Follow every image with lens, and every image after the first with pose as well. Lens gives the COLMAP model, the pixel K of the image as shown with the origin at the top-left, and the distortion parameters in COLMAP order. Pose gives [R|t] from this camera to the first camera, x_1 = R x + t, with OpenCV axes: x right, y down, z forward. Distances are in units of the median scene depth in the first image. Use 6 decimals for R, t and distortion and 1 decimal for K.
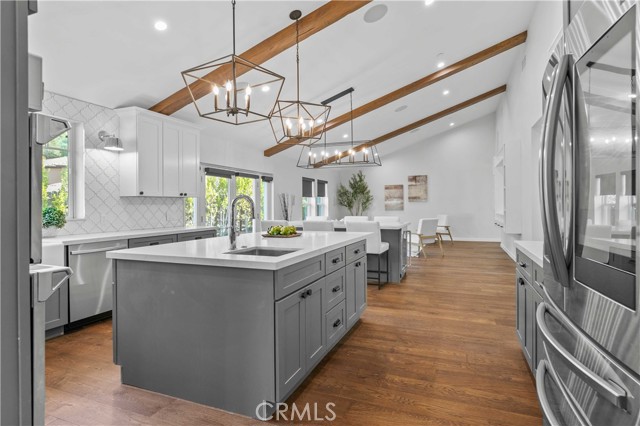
lens RADIAL K [[344.9, 0, 320.2], [0, 344.9, 208.8], [0, 0, 1]] dist [-0.000009, -0.000011]
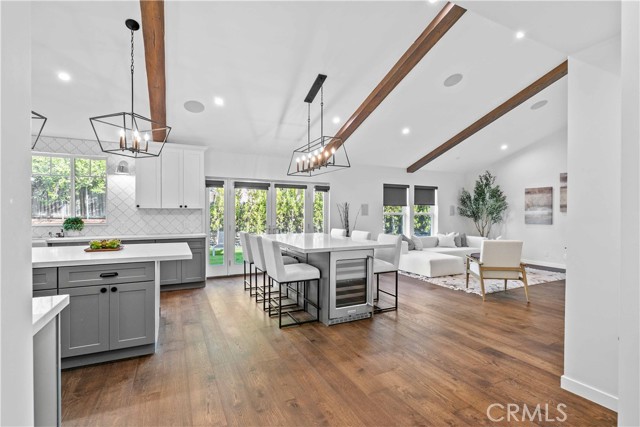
lens RADIAL K [[316.3, 0, 317.6], [0, 316.3, 212.7], [0, 0, 1]] dist [0.002549, 0.000191]
pose [[0.746554, 0.011410, -0.665227, 0.316429], [-0.014349, 0.999896, 0.001046, -0.012992], [0.665170, 0.008765, 0.746640, 0.228172]]
